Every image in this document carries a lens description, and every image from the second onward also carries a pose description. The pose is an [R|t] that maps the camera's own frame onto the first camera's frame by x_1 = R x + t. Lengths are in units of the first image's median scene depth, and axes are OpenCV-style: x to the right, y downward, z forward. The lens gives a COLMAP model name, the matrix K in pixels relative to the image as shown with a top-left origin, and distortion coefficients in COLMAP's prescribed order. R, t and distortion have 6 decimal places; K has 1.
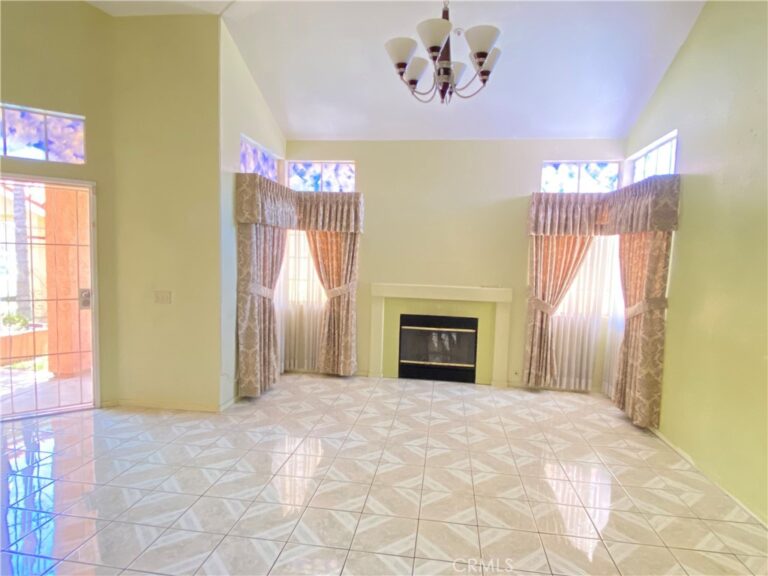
lens RADIAL K [[448.5, 0, 383.2], [0, 448.5, 291.3], [0, 0, 1]] dist [0.044859, -0.000466]
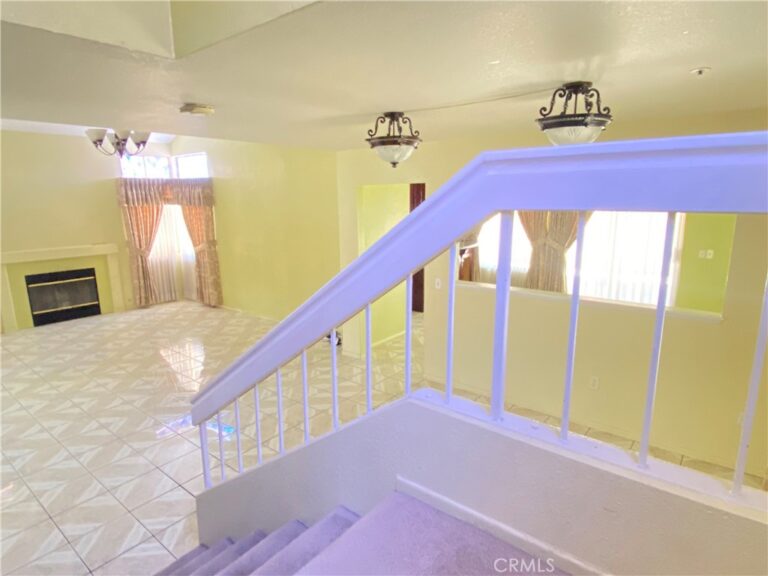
lens RADIAL K [[448.5, 0, 383.2], [0, 448.5, 291.3], [0, 0, 1]] dist [0.044859, -0.000466]
pose [[0.506945, -0.221902, 0.832926, -0.559250], [0.089254, 0.974615, 0.205327, -0.084368], [-0.857345, -0.029747, 0.513882, -0.518684]]
